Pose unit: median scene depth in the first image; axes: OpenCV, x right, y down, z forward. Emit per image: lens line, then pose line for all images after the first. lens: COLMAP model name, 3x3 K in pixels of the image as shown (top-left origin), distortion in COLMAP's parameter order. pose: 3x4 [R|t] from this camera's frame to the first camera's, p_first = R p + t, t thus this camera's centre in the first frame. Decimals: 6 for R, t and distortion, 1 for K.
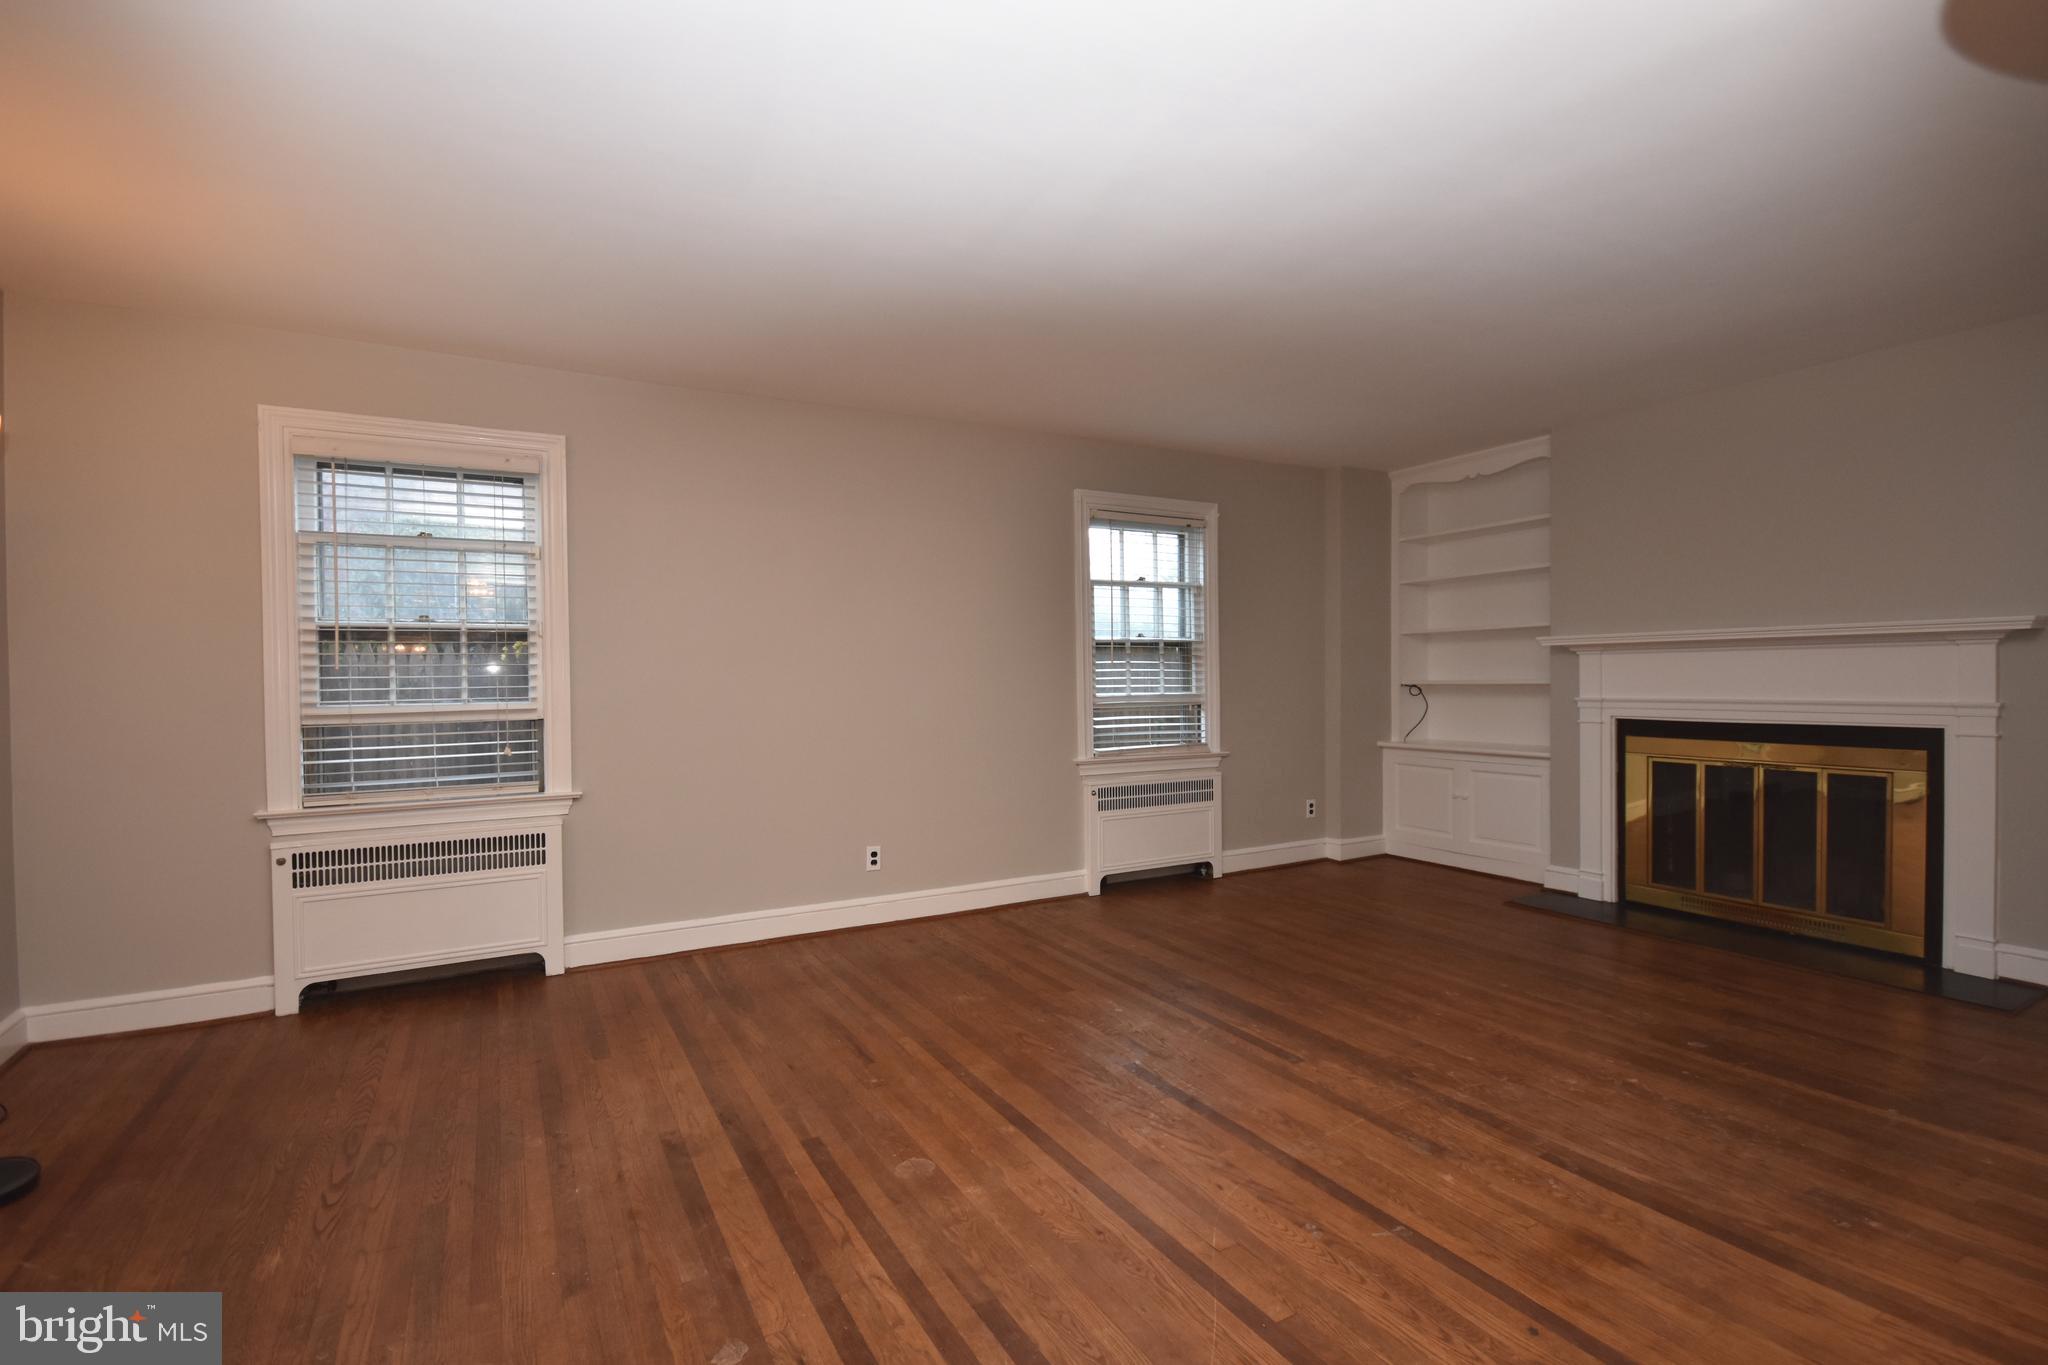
lens RADIAL K [[932.0, 0, 1024.0], [0, 932.0, 682.5], [0, 0, 1]] dist [0.003042, 0.000324]
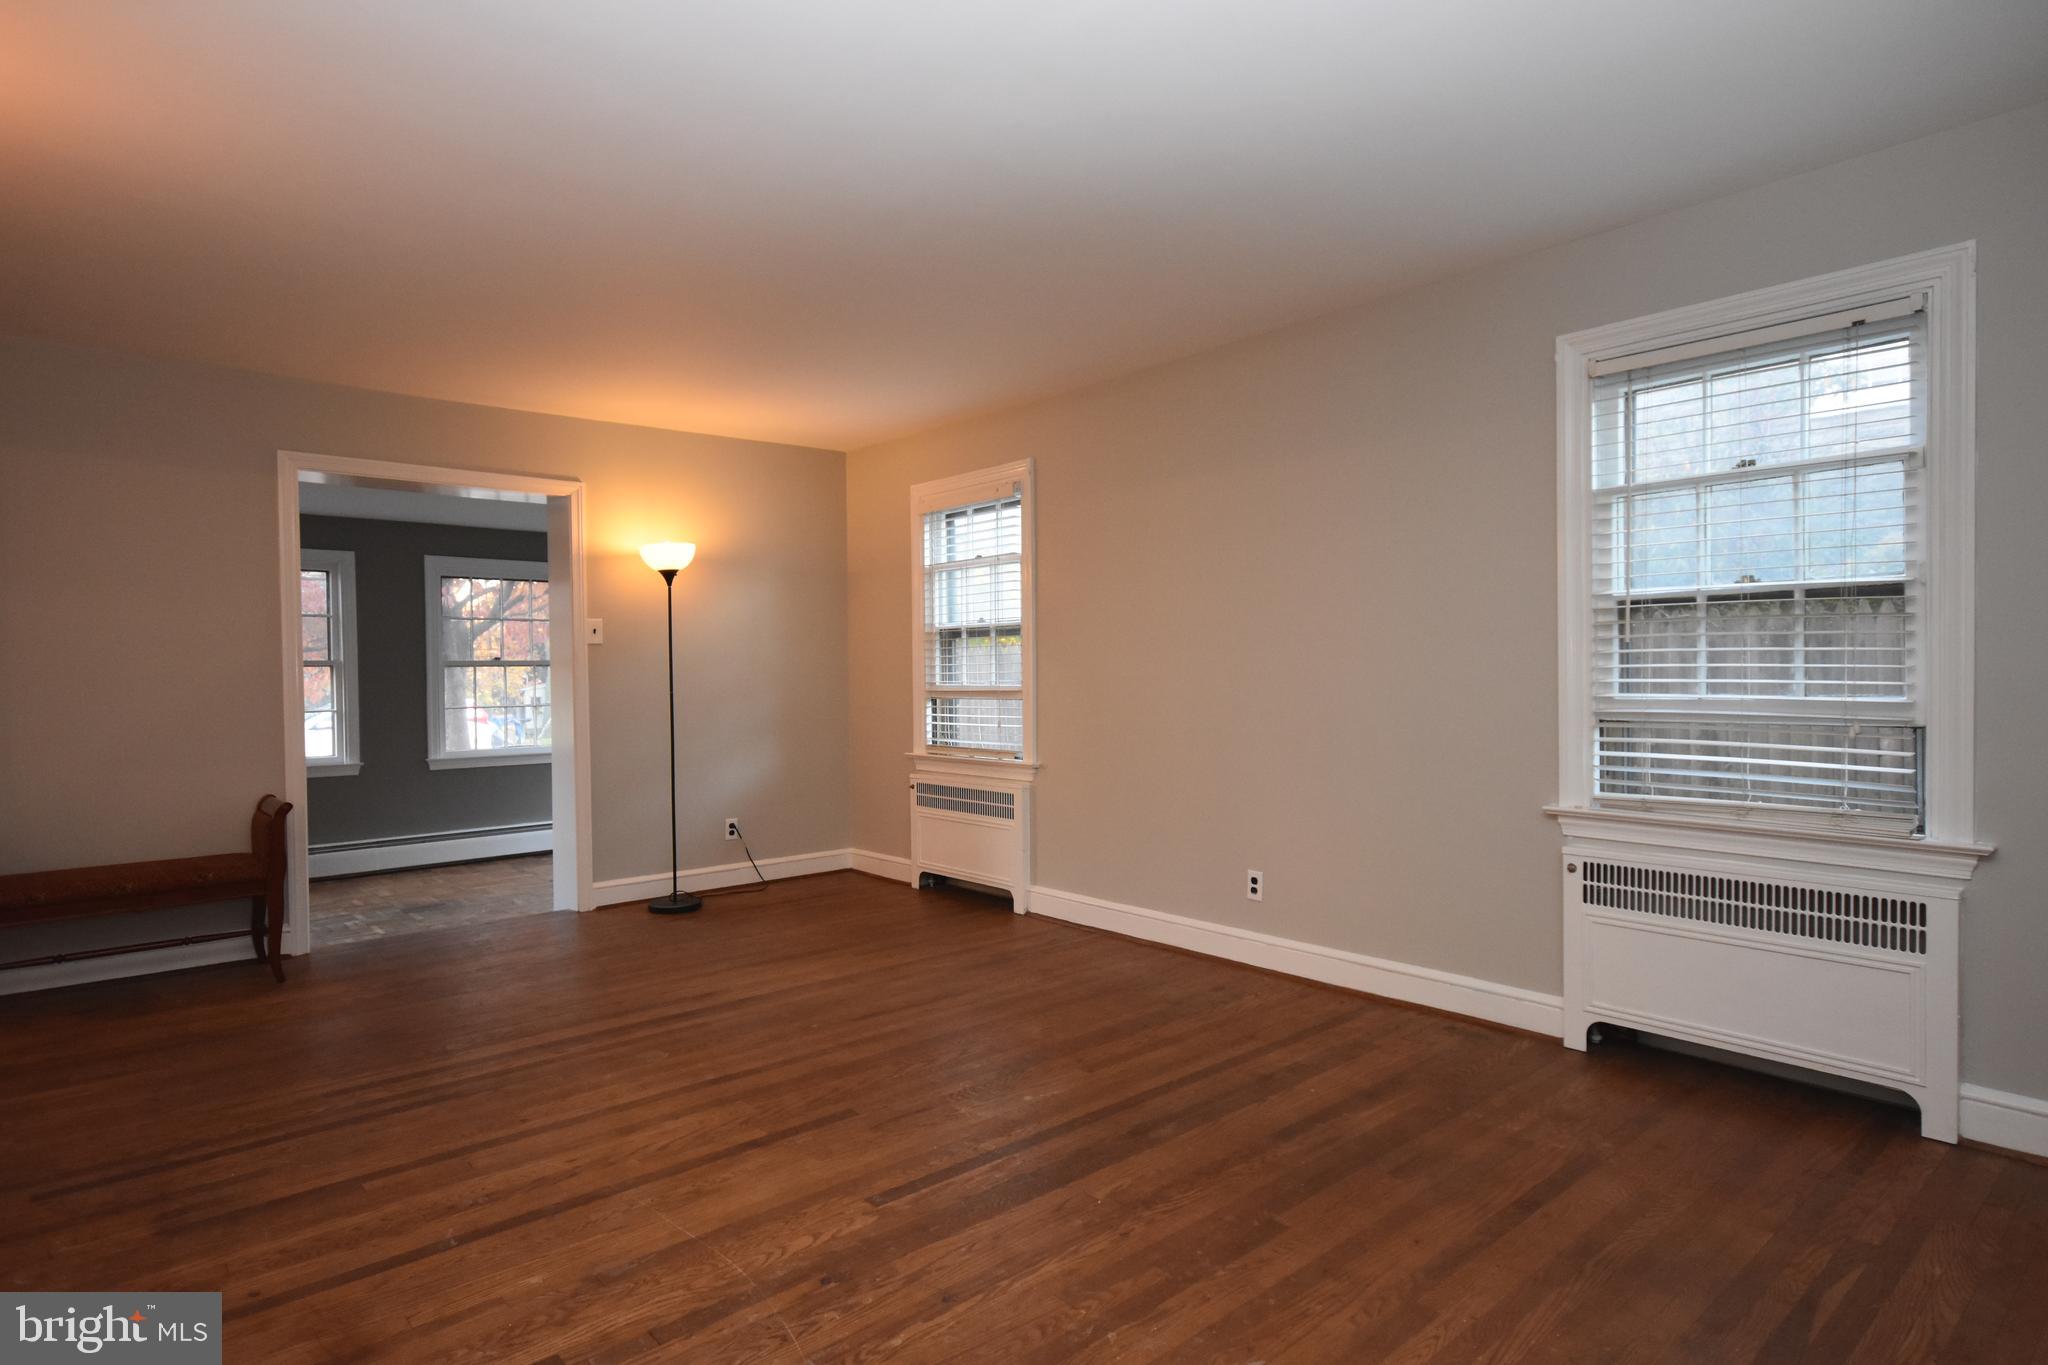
lens RADIAL K [[1071.2, 0, 1023.1], [0, 1071.2, 687.7], [0, 0, 1]] dist [0.004800, 0.002787]
pose [[0.226439, 0.023954, -0.973731, 1.040663], [0.002312, 0.999682, 0.025130, -0.017161], [0.974023, -0.007942, 0.226312, 0.853388]]
